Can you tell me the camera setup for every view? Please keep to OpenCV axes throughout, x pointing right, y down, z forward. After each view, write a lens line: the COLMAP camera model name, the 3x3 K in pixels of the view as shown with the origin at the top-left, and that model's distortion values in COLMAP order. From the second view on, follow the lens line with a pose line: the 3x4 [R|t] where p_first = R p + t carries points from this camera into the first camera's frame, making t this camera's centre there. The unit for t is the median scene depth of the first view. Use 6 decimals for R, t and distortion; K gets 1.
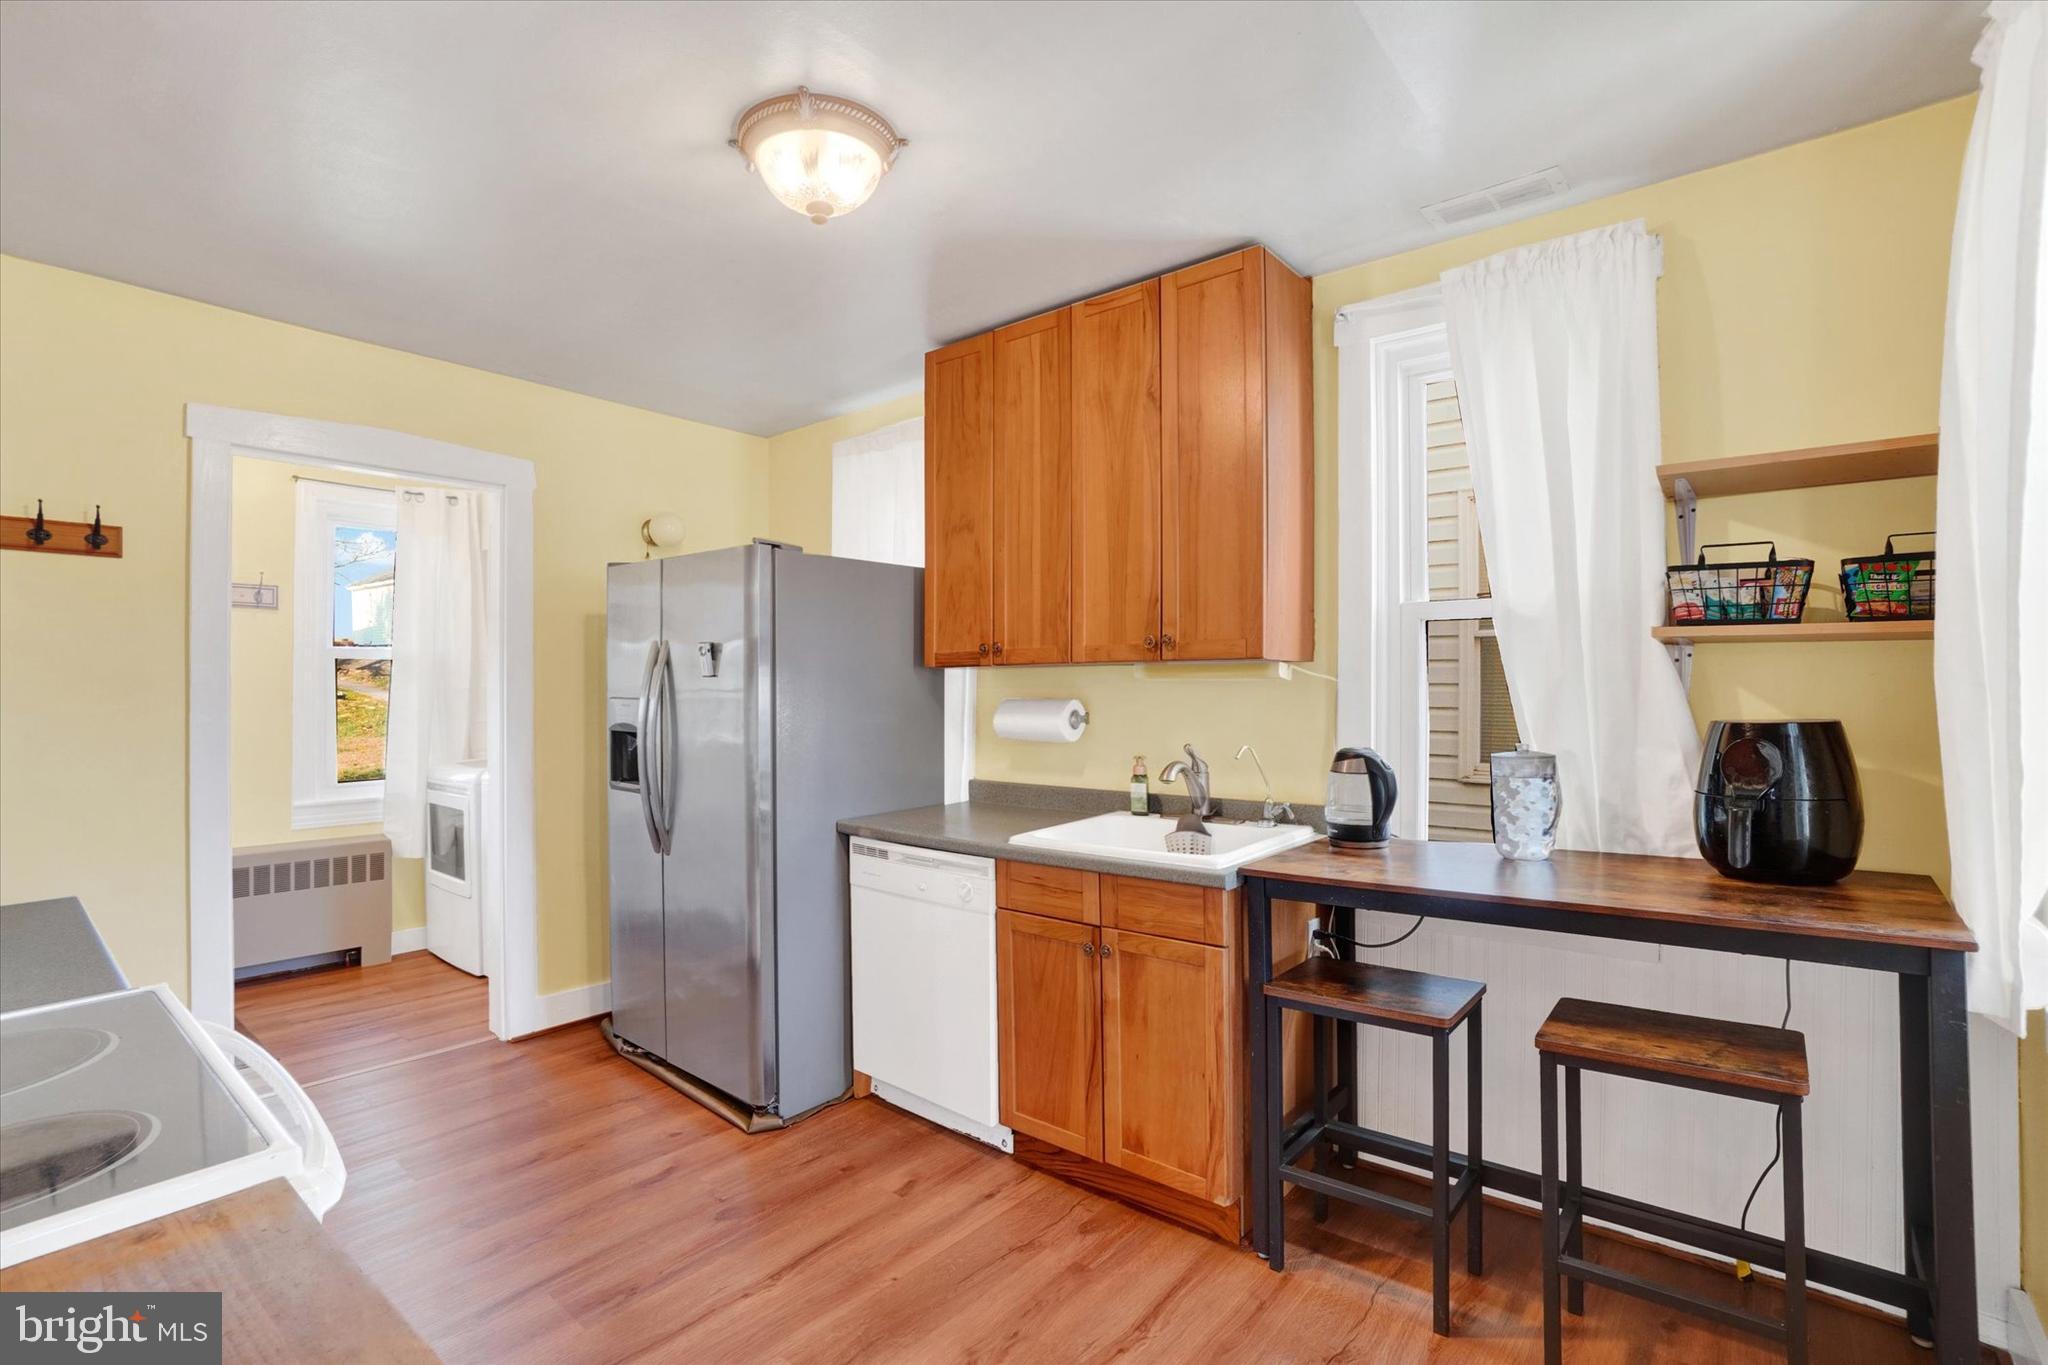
lens RADIAL K [[973.5, 0, 1024.0], [0, 973.5, 682.5], [0, 0, 1]] dist [-0.001443, 0.000074]
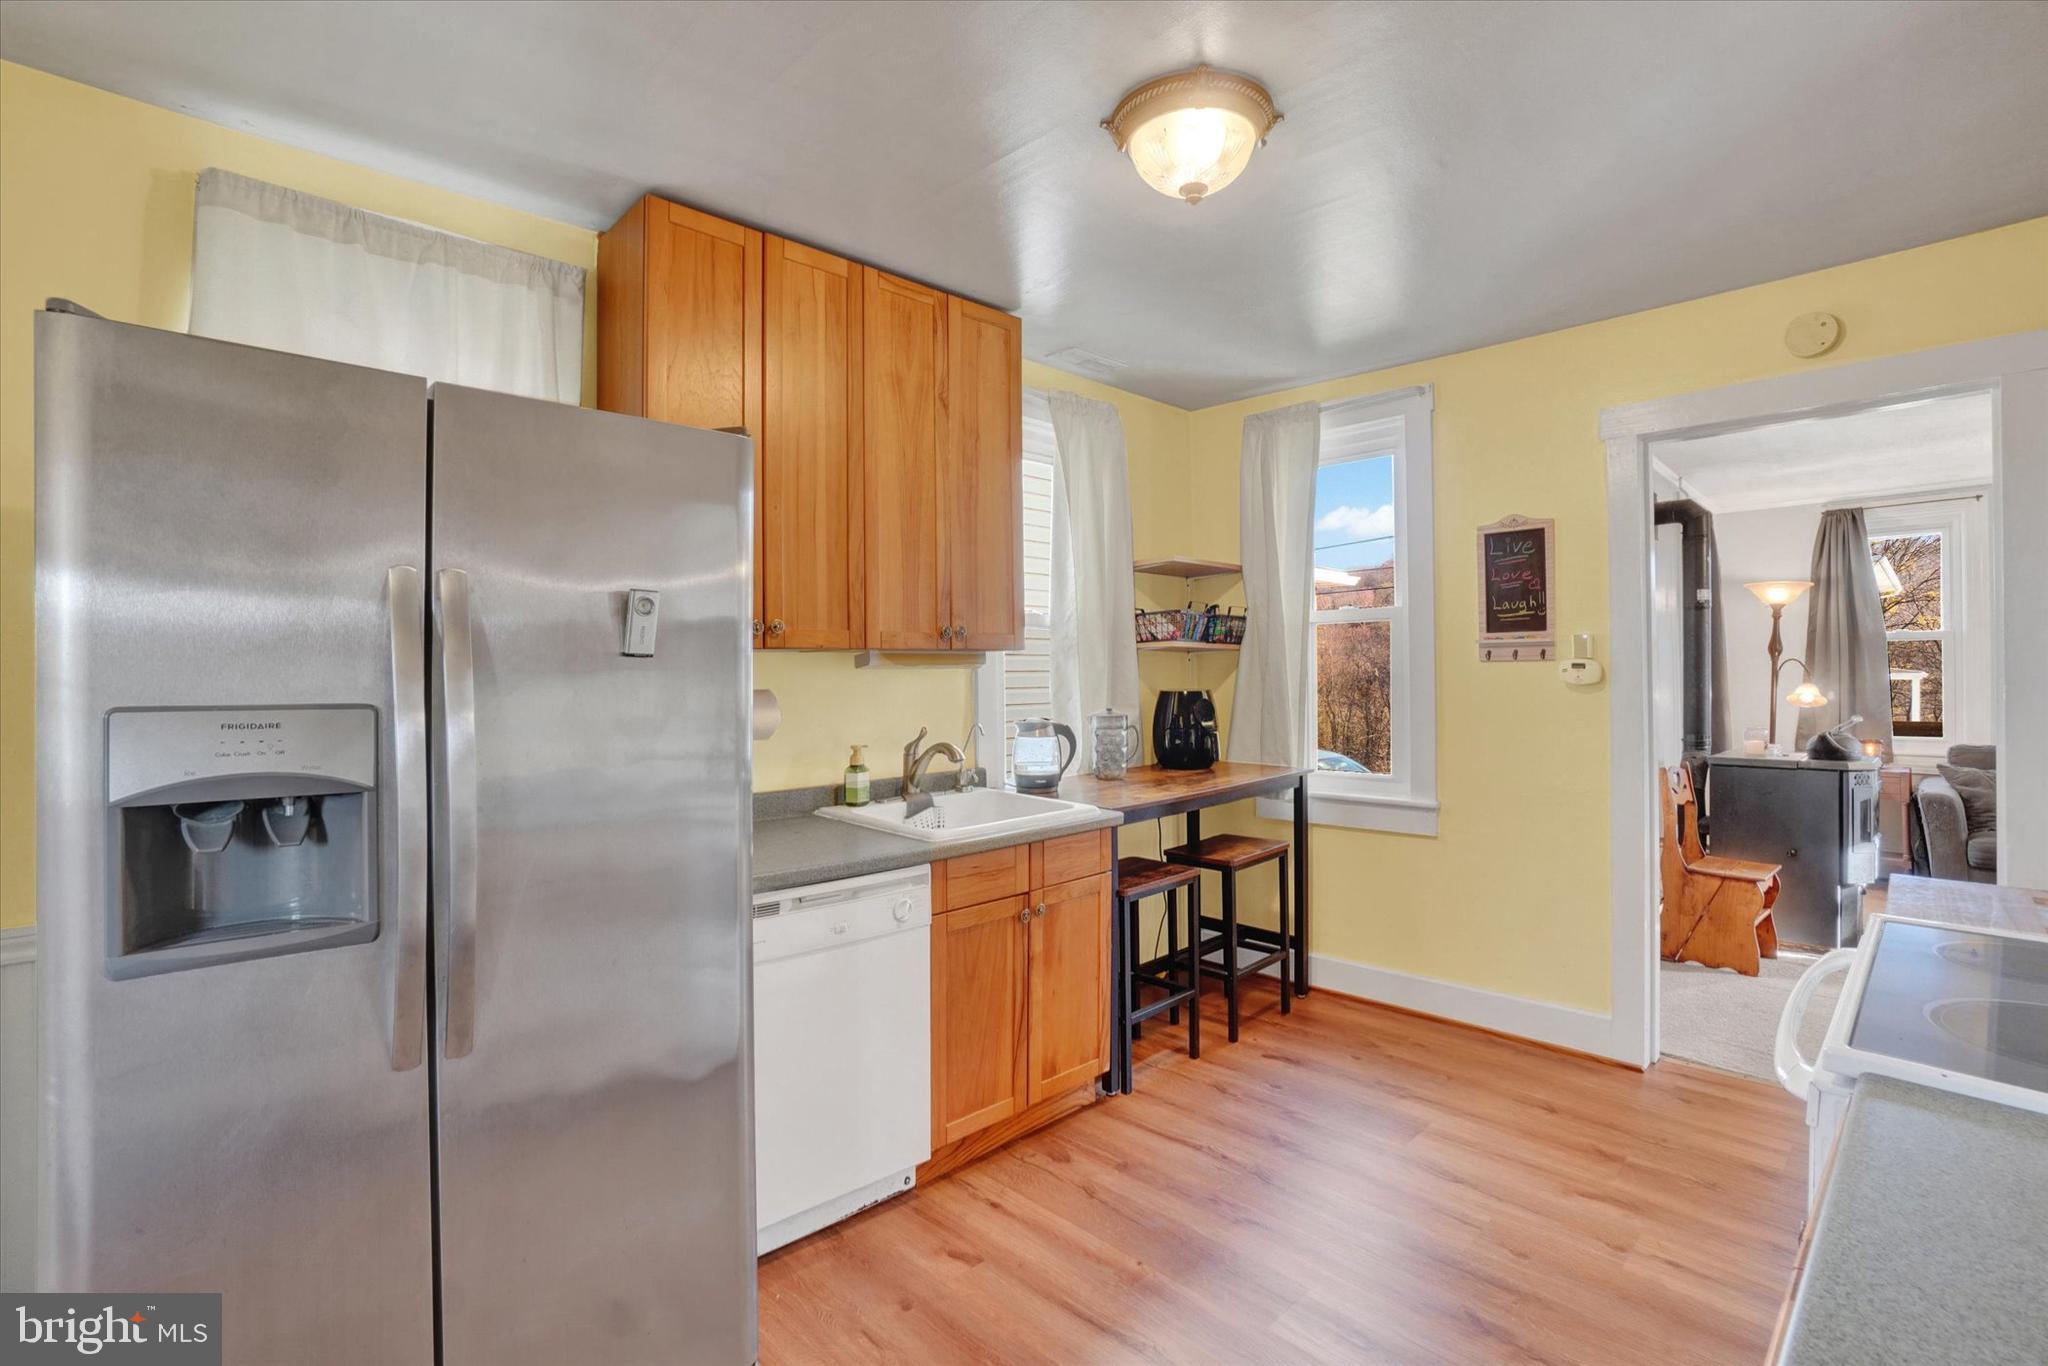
lens RADIAL K [[969.4, 0, 985.4], [0, 969.4, 664.3], [0, 0, 1]] dist [-0.011852, -0.000412]
pose [[0.112737, 0.009798, 0.993577, -0.960168], [0.003326, 0.999942, -0.010238, 0.004959], [-0.993619, 0.004459, 0.112698, 0.876194]]
